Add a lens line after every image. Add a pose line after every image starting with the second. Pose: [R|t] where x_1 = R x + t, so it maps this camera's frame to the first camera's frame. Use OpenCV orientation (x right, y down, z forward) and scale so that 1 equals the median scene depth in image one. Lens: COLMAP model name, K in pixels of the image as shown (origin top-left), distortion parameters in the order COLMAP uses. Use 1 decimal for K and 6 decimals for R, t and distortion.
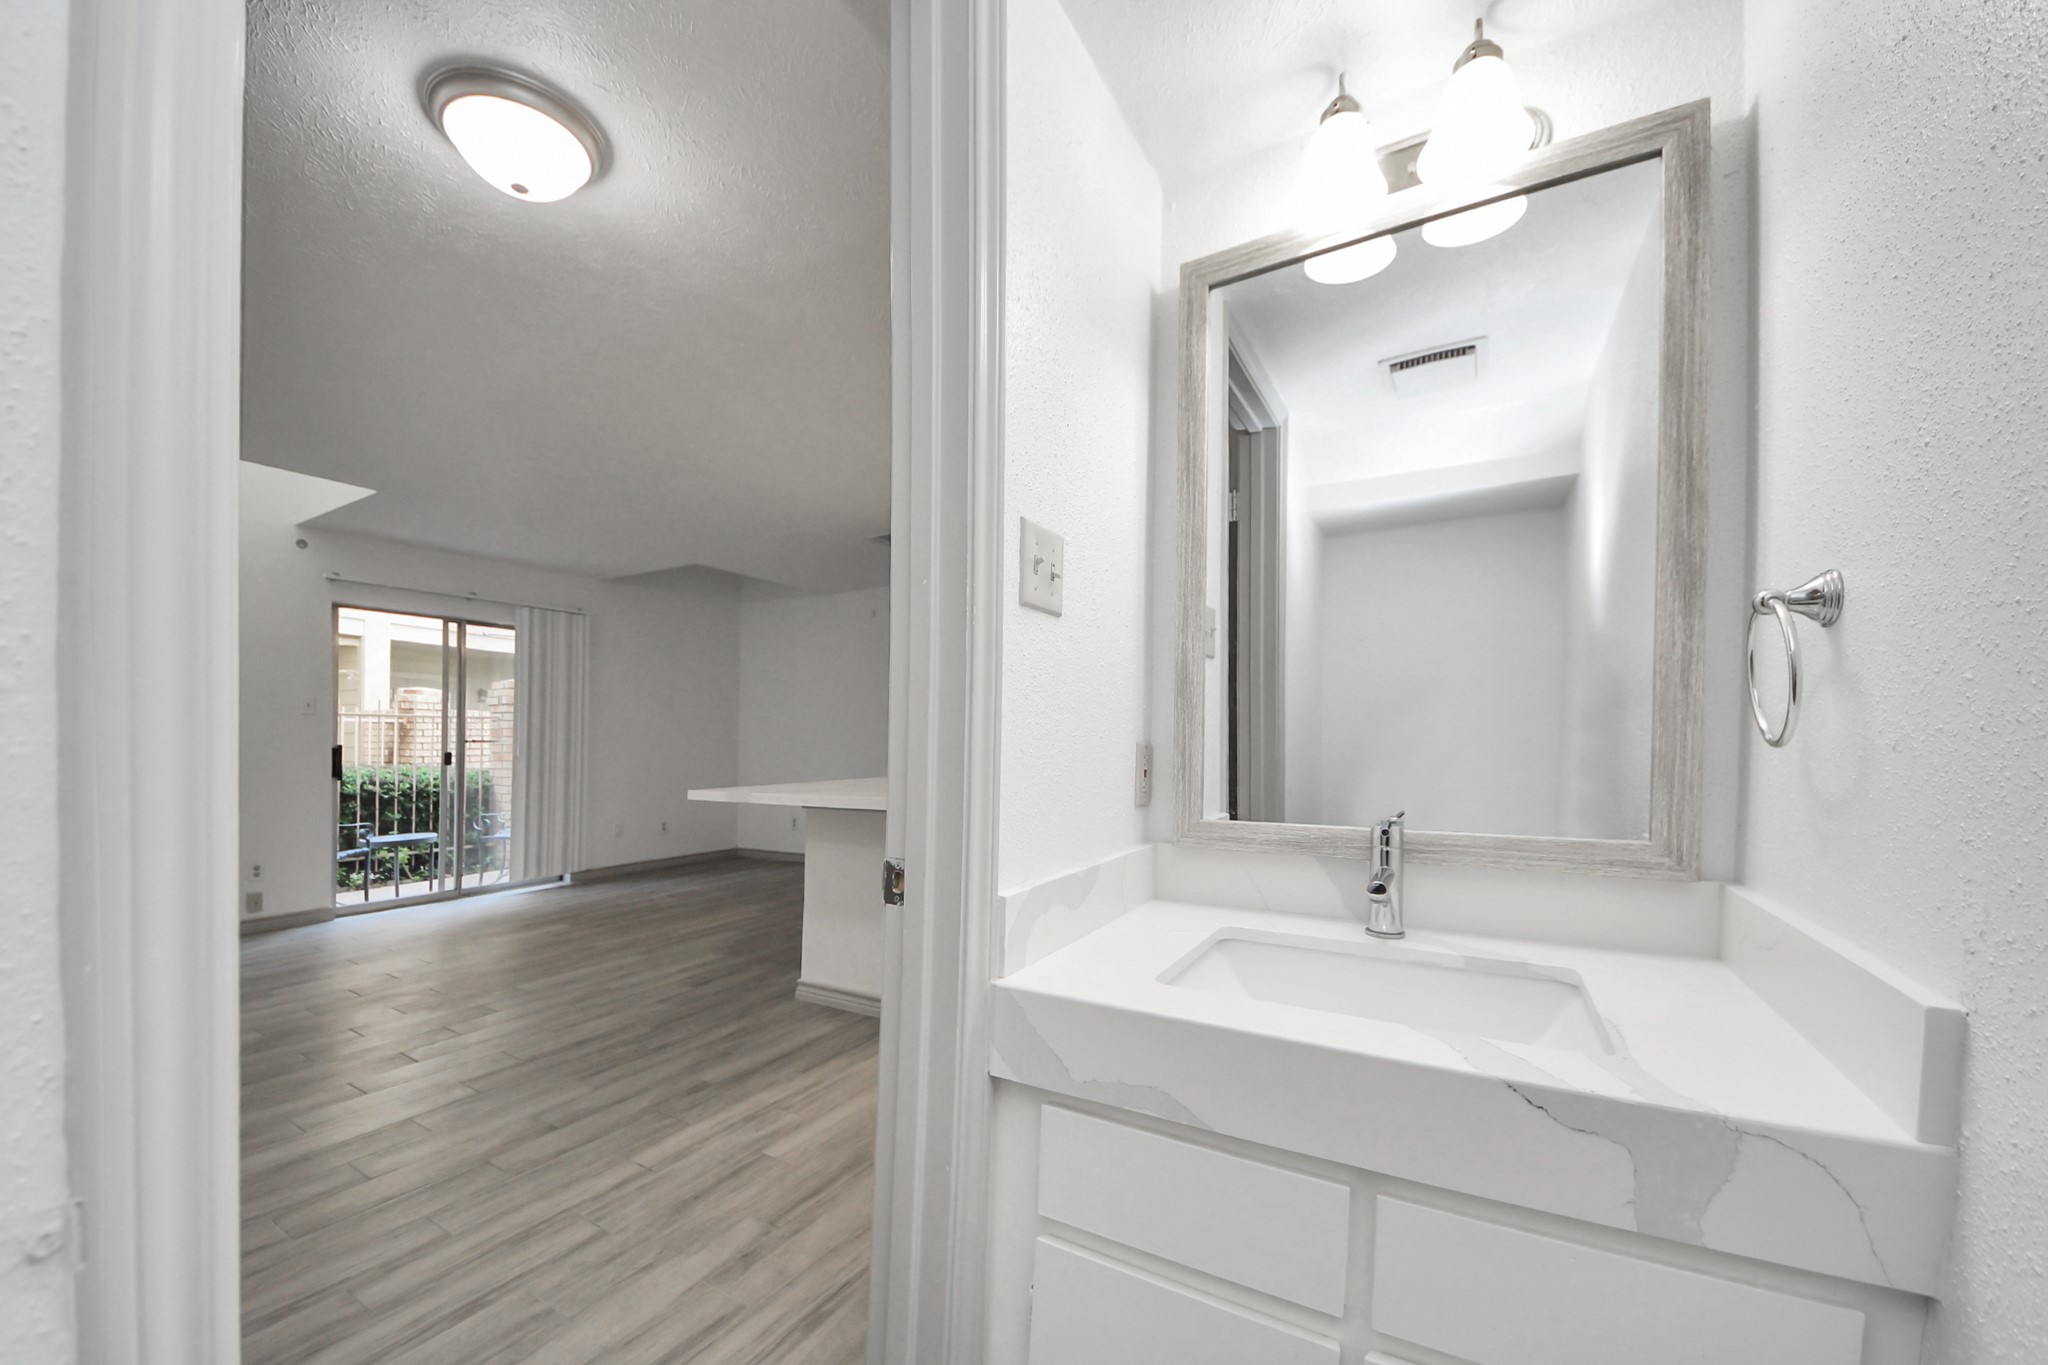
lens RADIAL K [[794.8, 0, 1037.8], [0, 794.8, 728.7], [0, 0, 1]] dist [0.001039, -0.009339]
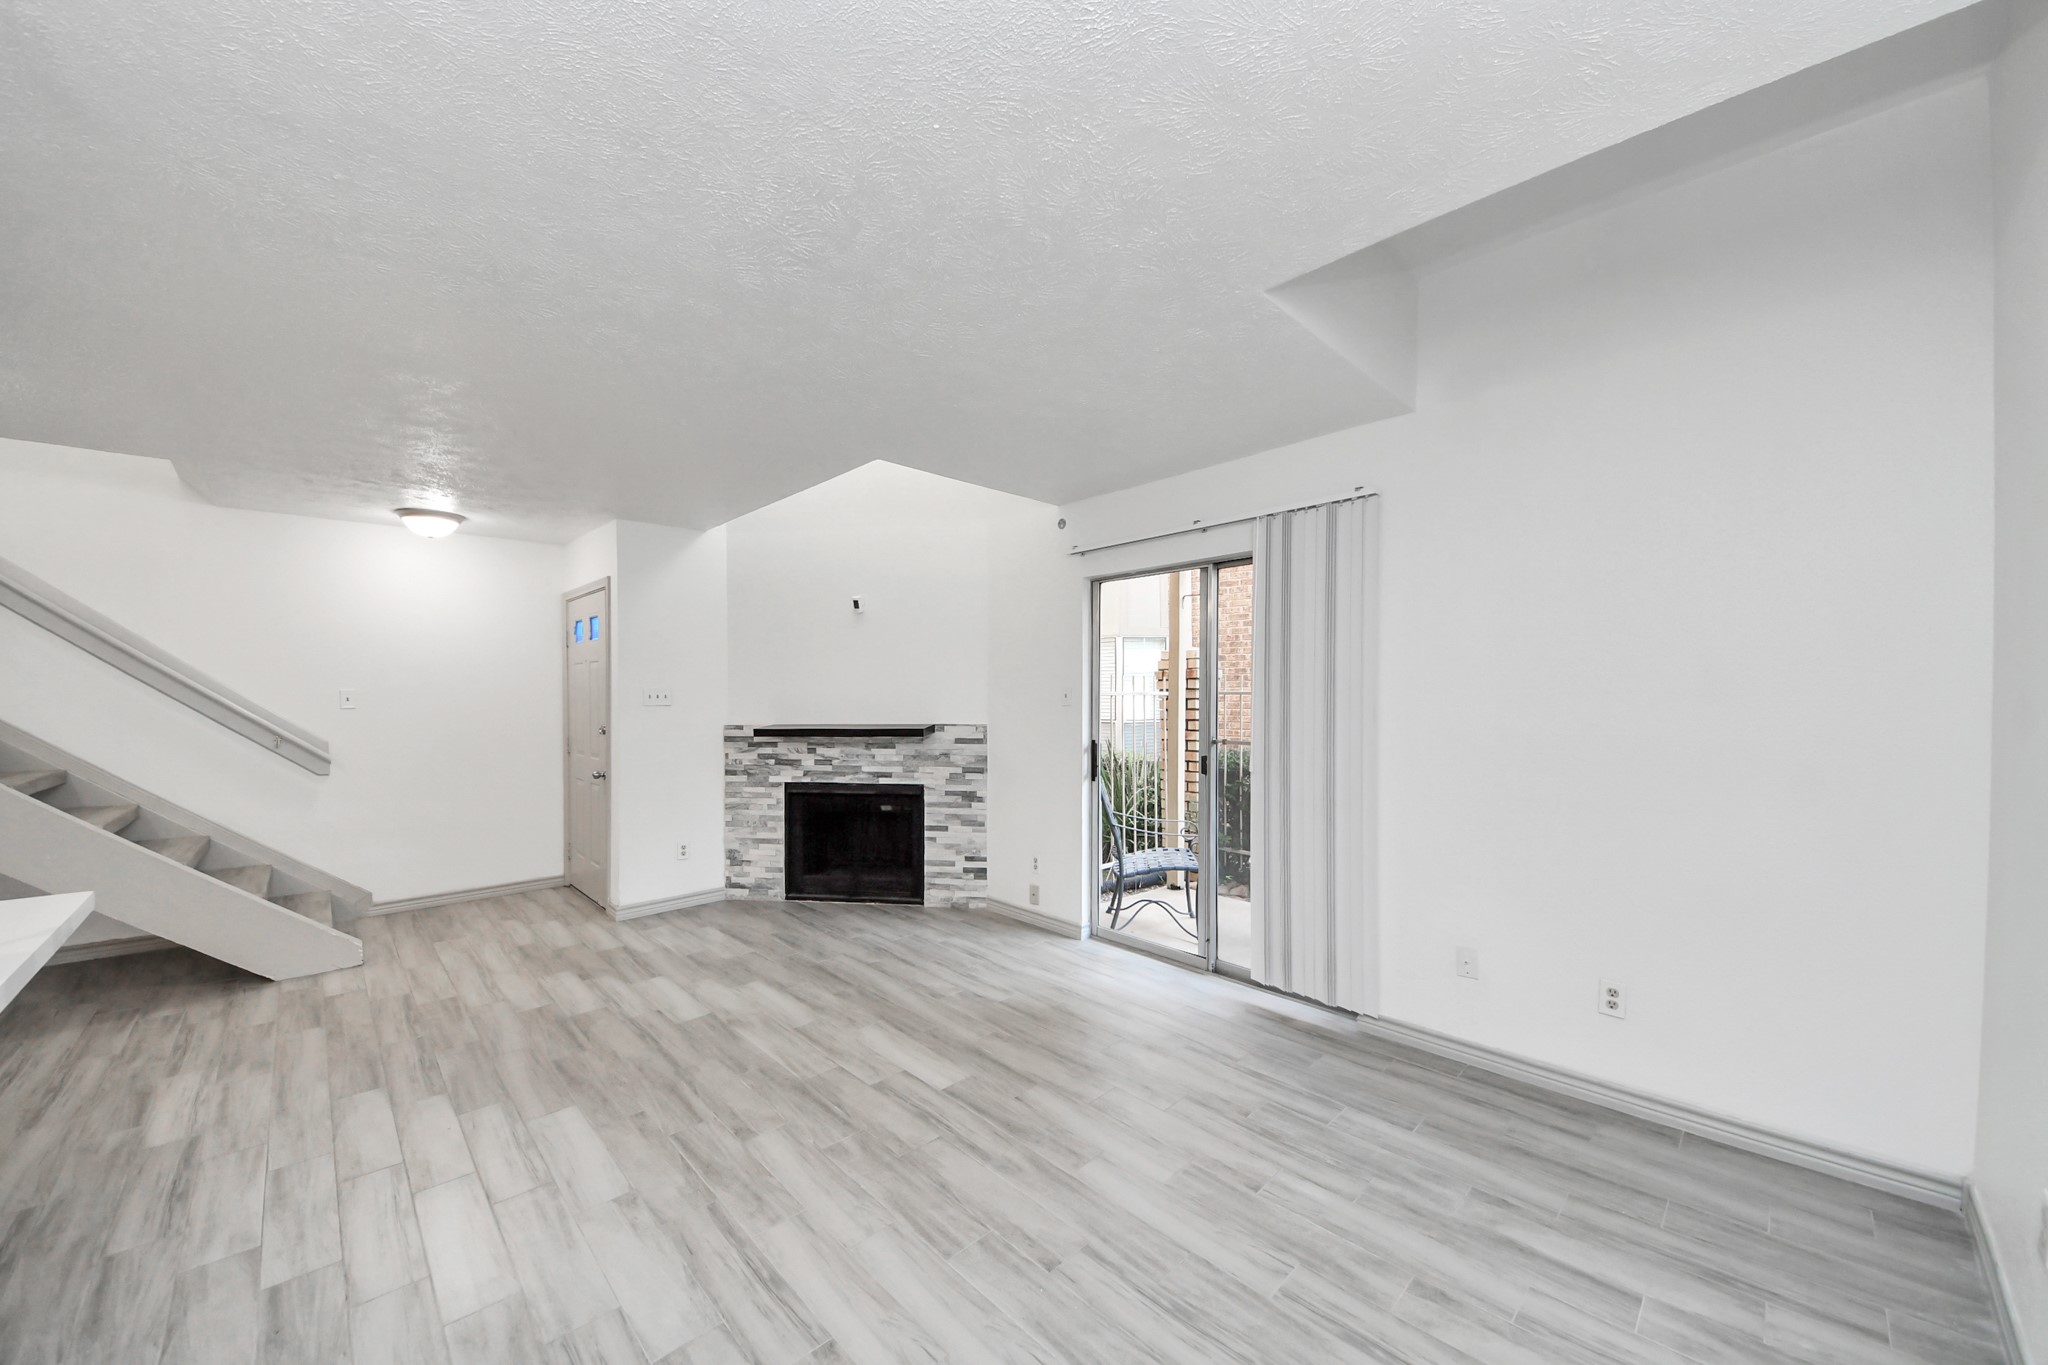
lens RADIAL K [[747.0, 0, 986.2], [0, 747.0, 690.0], [0, 0, 1]] dist [0.017052, -0.007571]
pose [[-0.294807, 0.010309, -0.955501, -0.071387], [0.022922, 0.999730, 0.003714, -0.044665], [0.955282, -0.020807, -0.294963, 1.139997]]
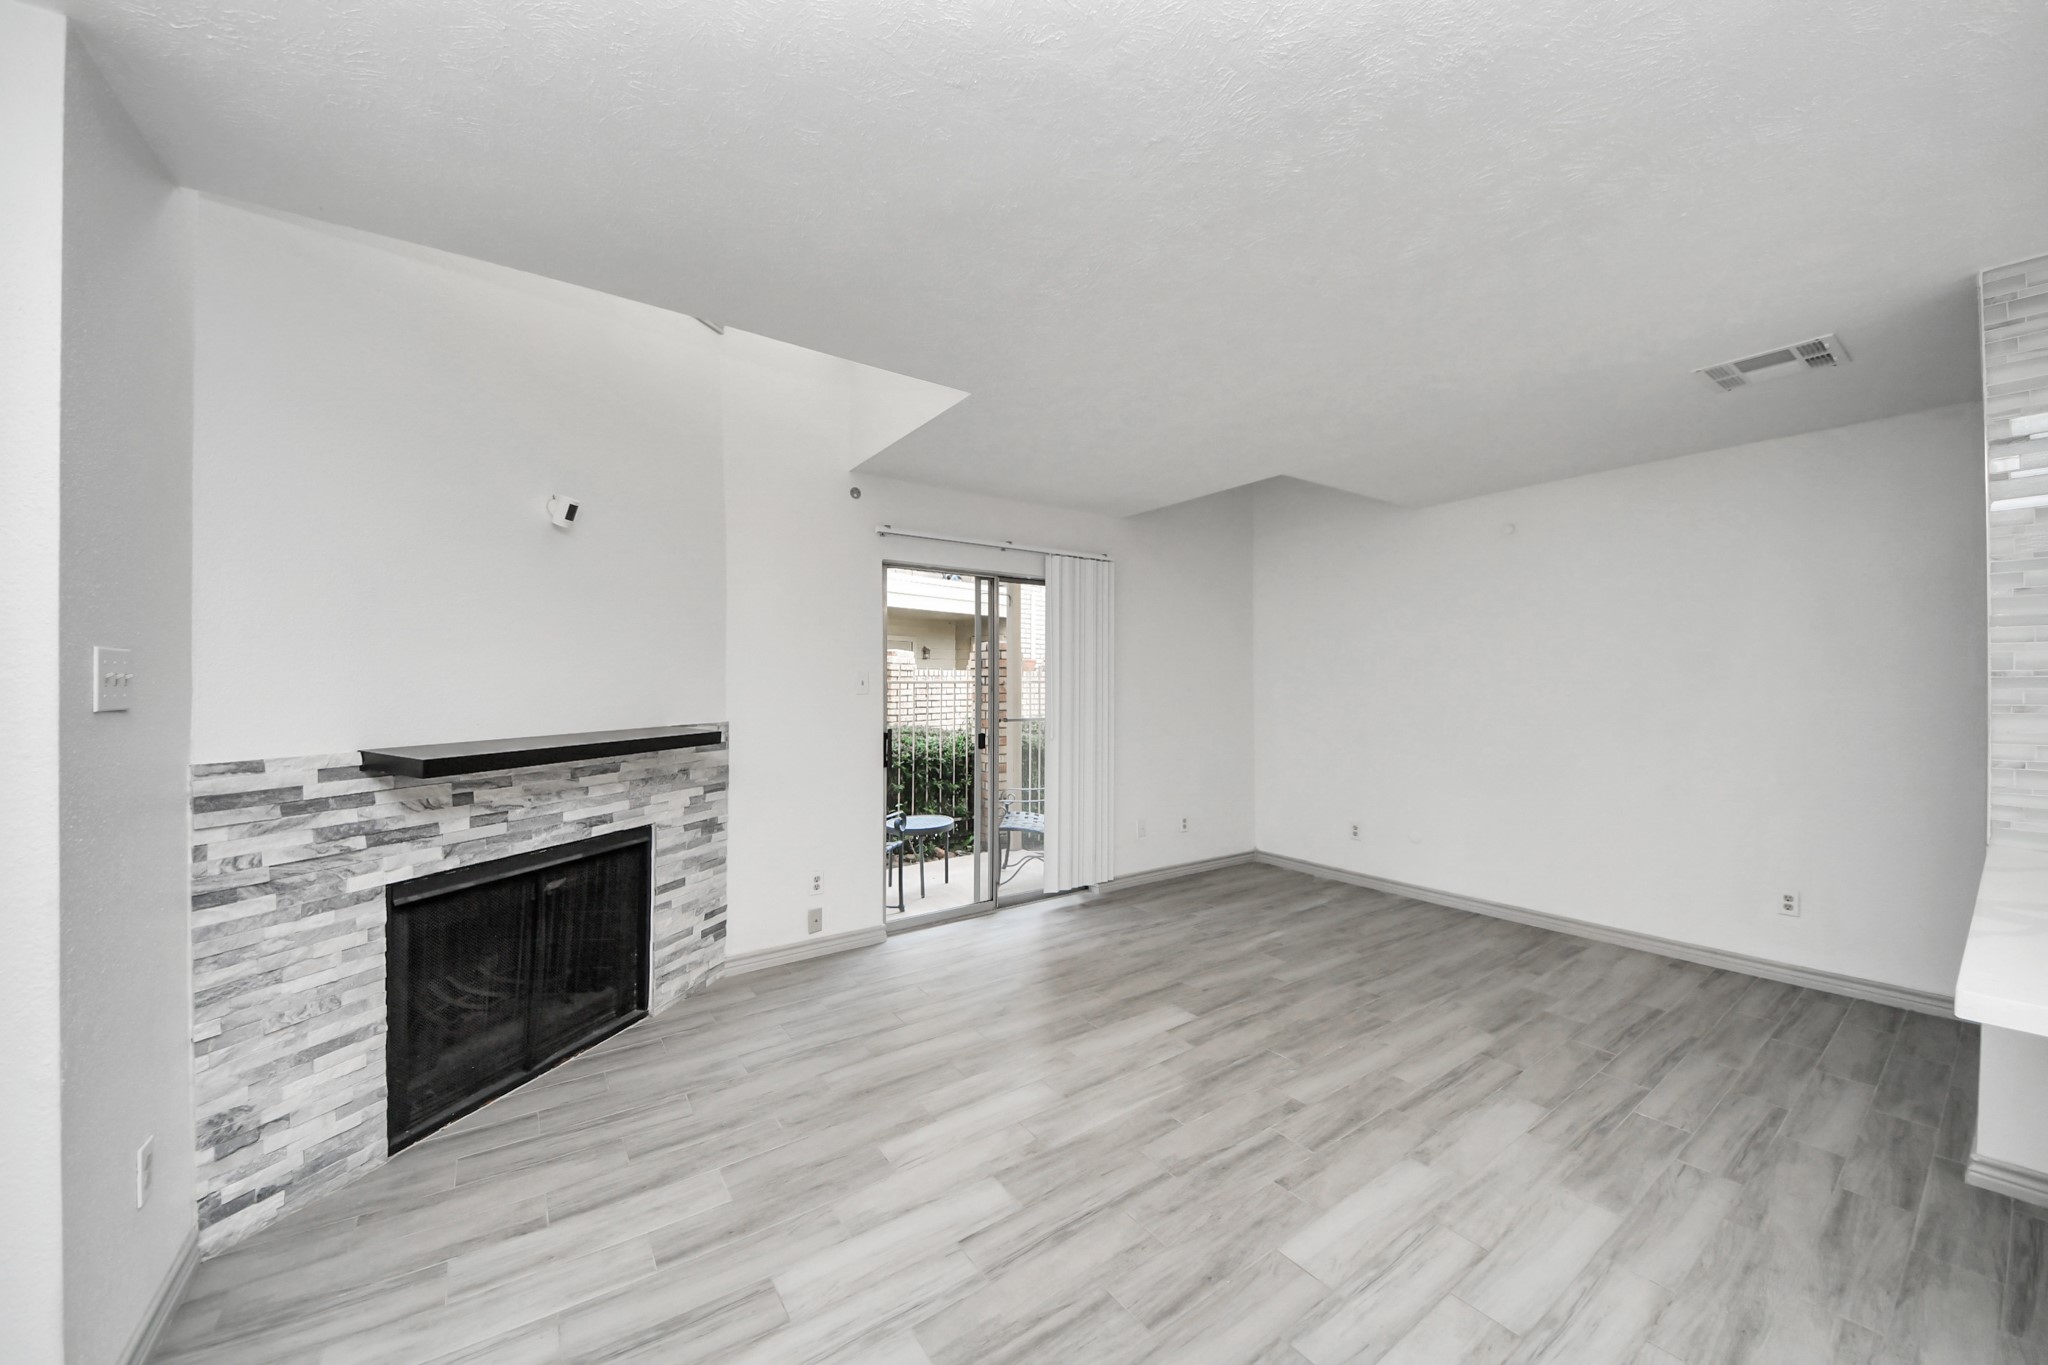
lens RADIAL K [[746.2, 0, 1028.4], [0, 746.2, 680.4], [0, 0, 1]] dist [0.016248, -0.015433]
pose [[0.913807, 0.003242, -0.406135, -0.438336], [0.002075, 0.999918, 0.012650, -0.044670], [0.406142, -0.012402, 0.913726, 0.345277]]
